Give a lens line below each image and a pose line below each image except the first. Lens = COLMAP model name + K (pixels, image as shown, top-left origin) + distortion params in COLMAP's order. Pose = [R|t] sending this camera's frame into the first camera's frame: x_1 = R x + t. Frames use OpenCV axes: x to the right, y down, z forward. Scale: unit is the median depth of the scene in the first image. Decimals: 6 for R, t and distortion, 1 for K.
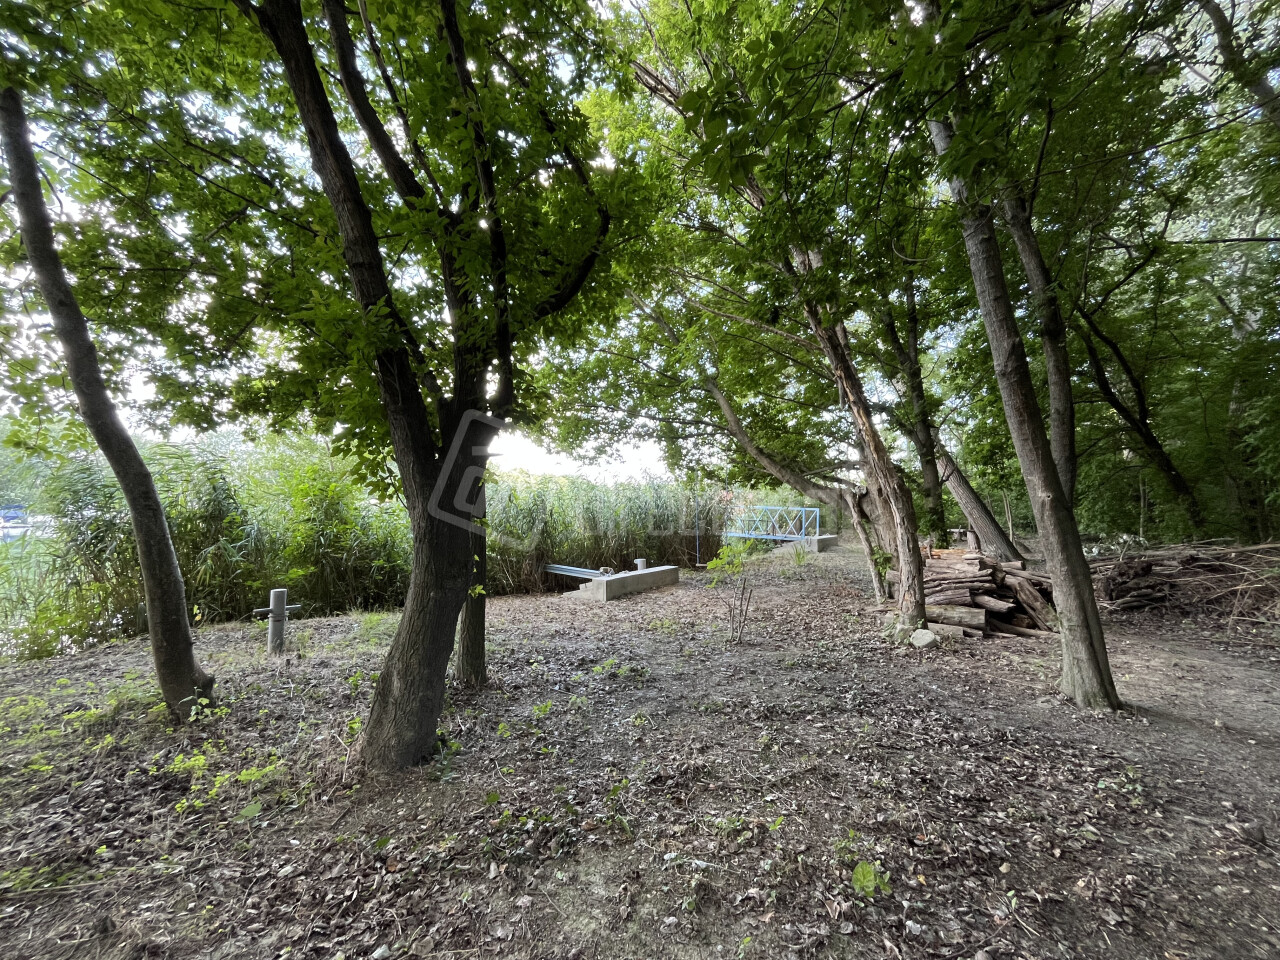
lens RADIAL K [[520.8, 0, 643.5], [0, 520.8, 475.2], [0, 0, 1]] dist [0.001183, -0.000023]
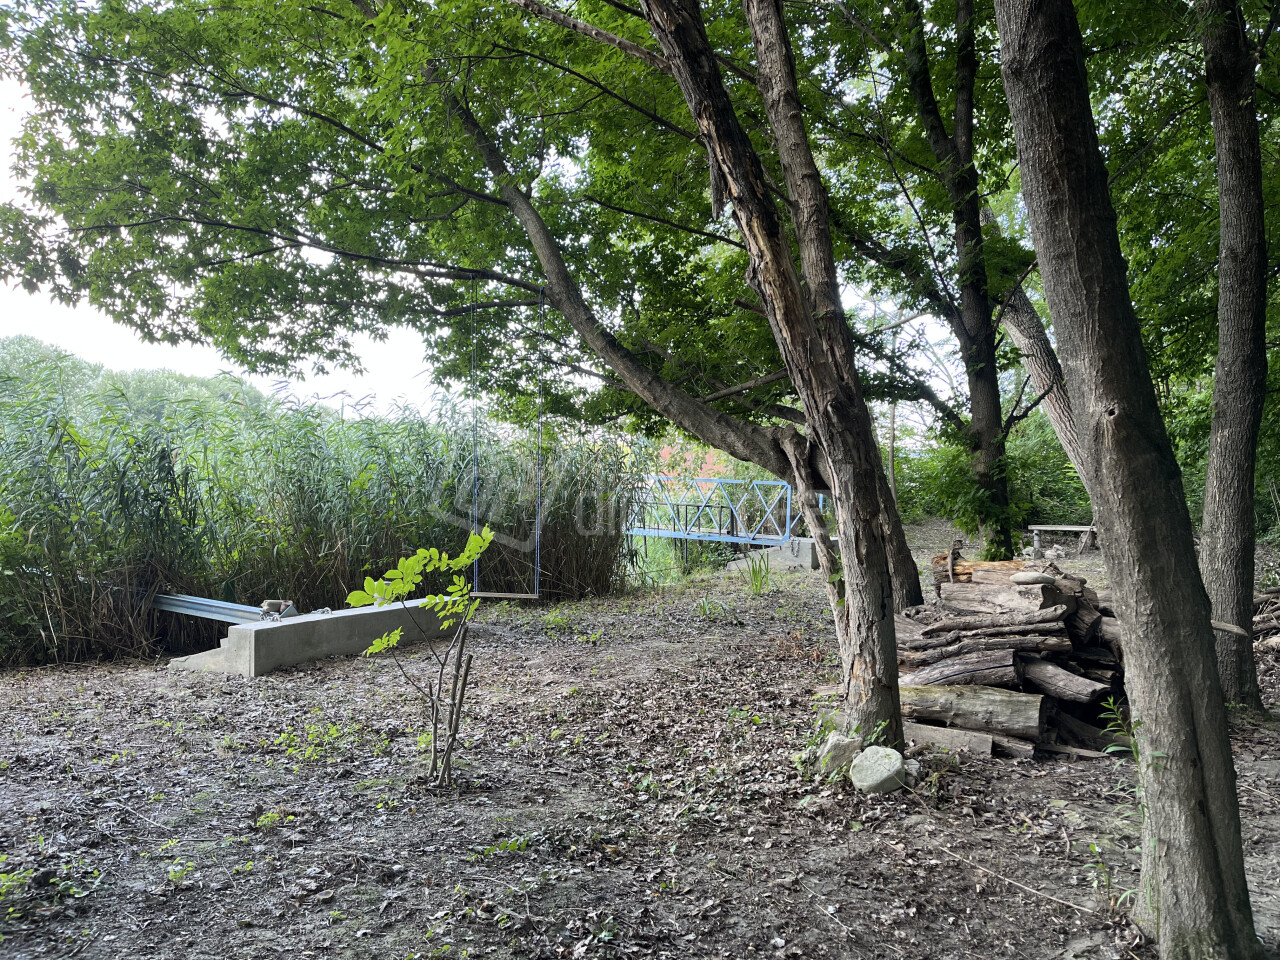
lens RADIAL K [[995.1, 0, 633.8], [0, 995.1, 486.9], [0, 0, 1]] dist [0.046507, -0.009891]
pose [[0.995769, 0.009240, 0.091424, 0.219852], [-0.015093, 0.997865, 0.063545, 0.030939], [-0.090642, -0.064656, 0.993782, 0.188176]]
